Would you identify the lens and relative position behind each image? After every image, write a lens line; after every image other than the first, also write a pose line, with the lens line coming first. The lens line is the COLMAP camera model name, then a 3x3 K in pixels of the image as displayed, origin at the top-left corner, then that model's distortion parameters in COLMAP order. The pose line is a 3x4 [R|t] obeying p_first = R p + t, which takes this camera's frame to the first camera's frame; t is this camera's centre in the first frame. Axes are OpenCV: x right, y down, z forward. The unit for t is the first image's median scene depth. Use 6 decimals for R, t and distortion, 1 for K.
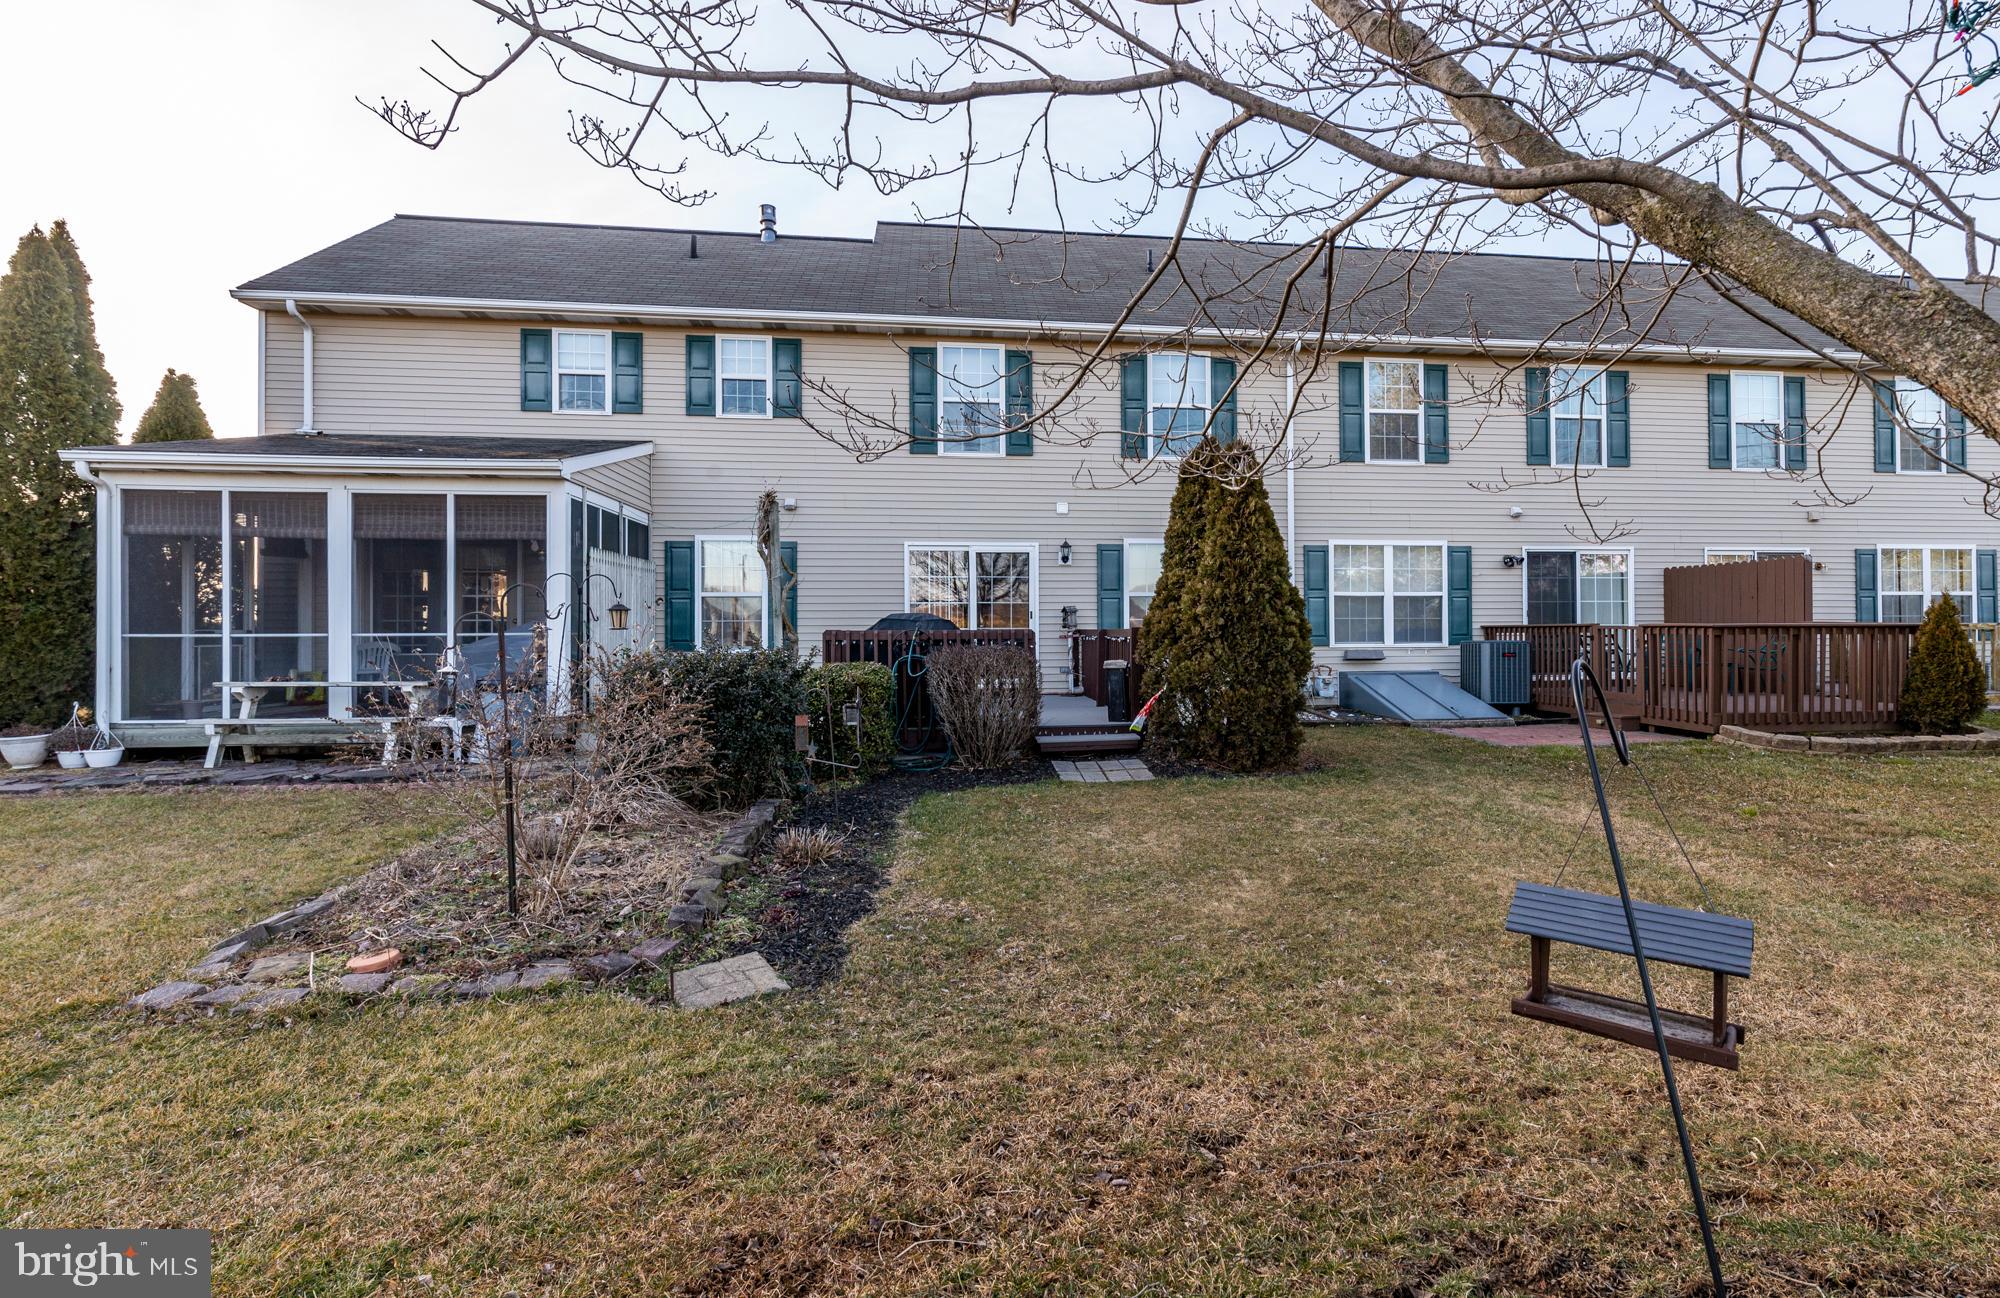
lens RADIAL K [[881.3, 0, 1004.1], [0, 881.3, 639.0], [0, 0, 1]] dist [0.002301, -0.001374]
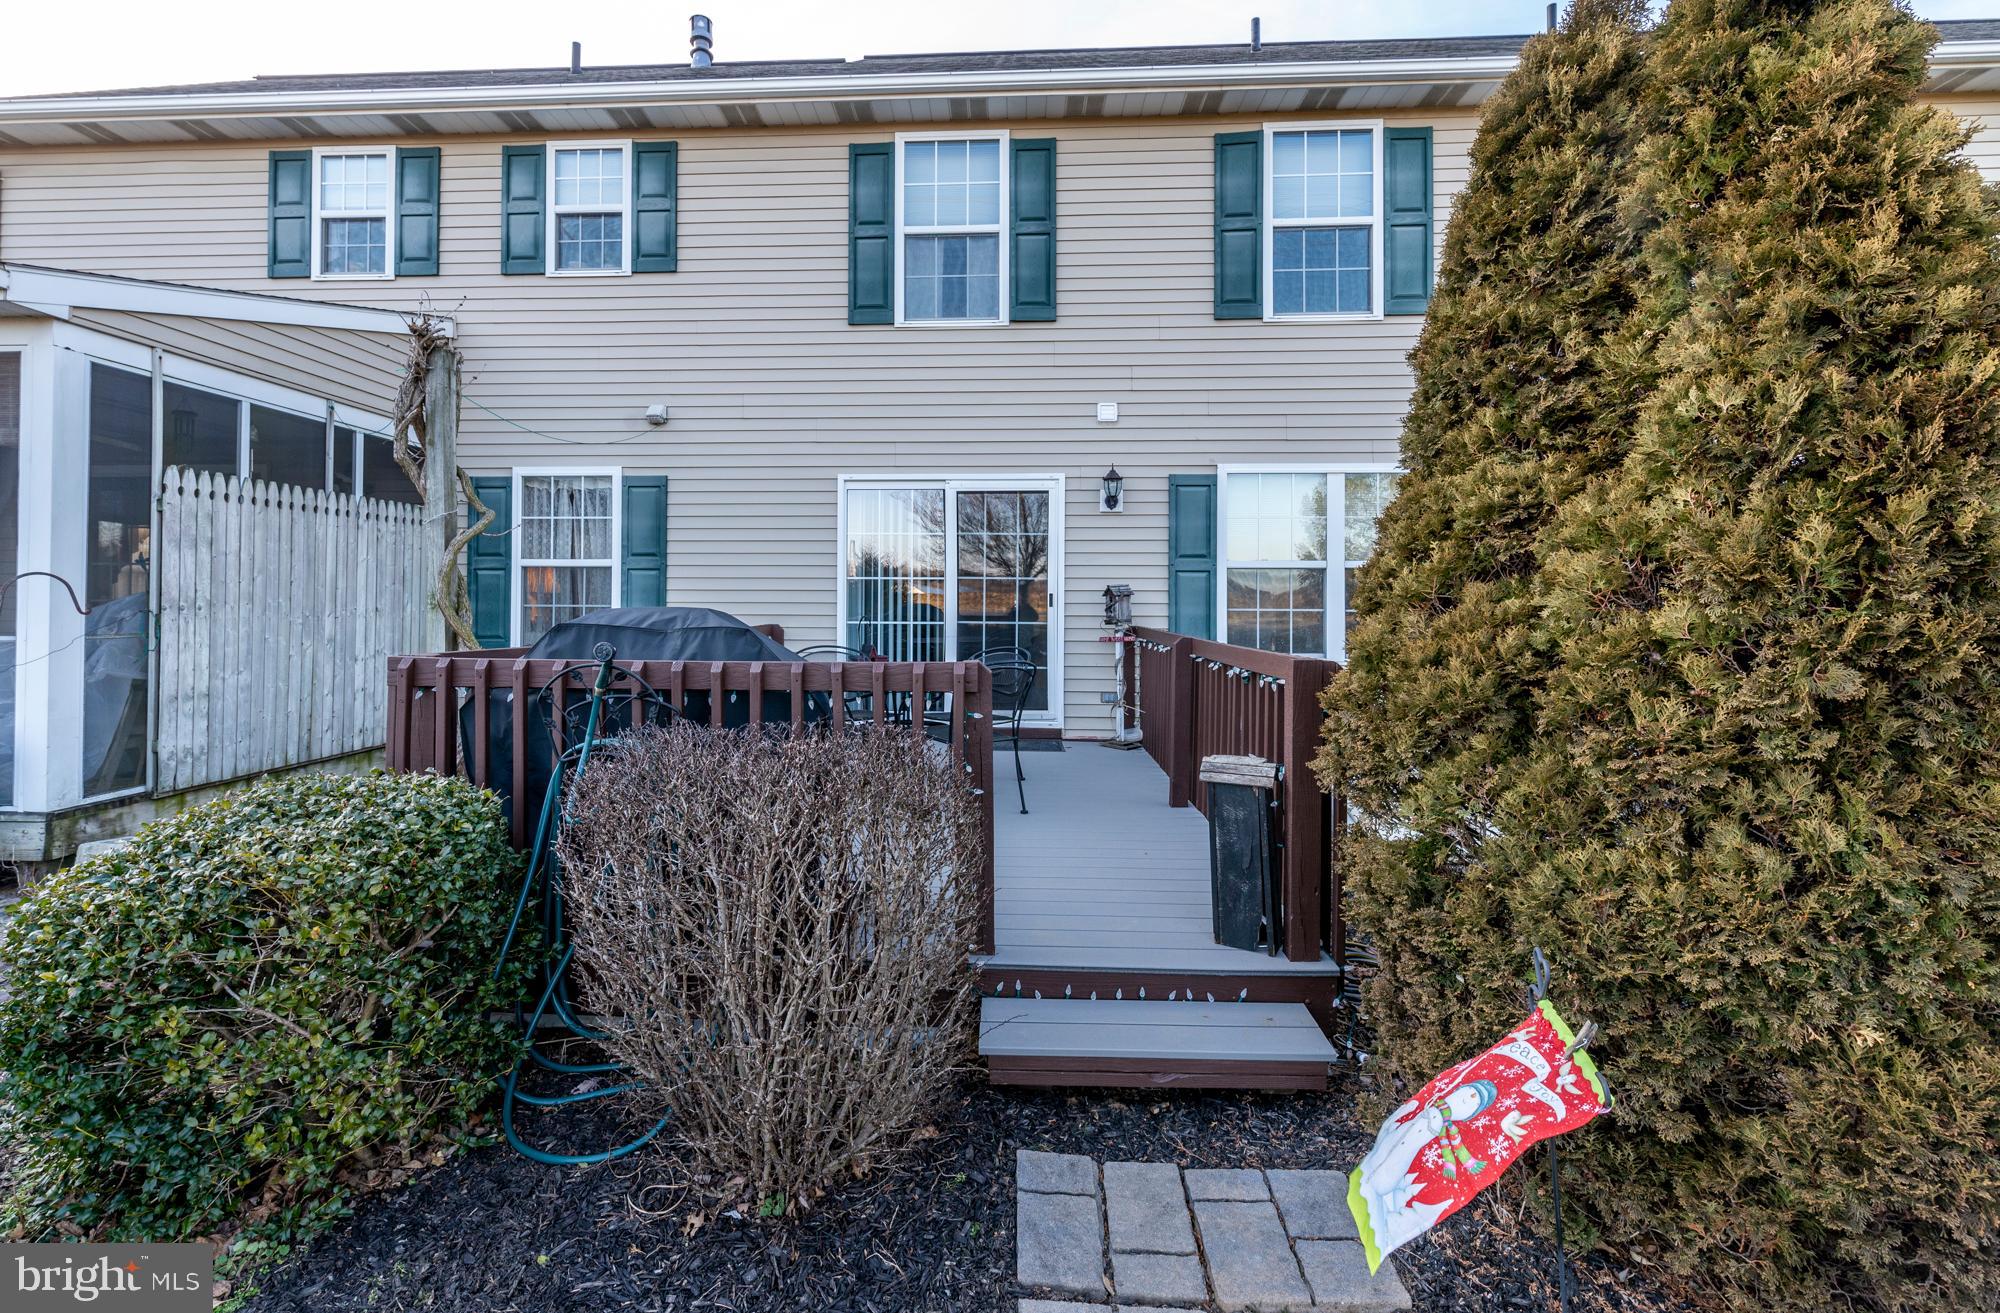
lens RADIAL K [[870.3, 0, 997.5], [0, 870.3, 616.9], [0, 0, 1]] dist [0.001856, 0.000522]
pose [[0.997016, 0.008241, -0.076754, 0.038834], [-0.008163, 0.999966, 0.001332, -0.016564], [0.076762, -0.000701, 0.997049, 0.427307]]
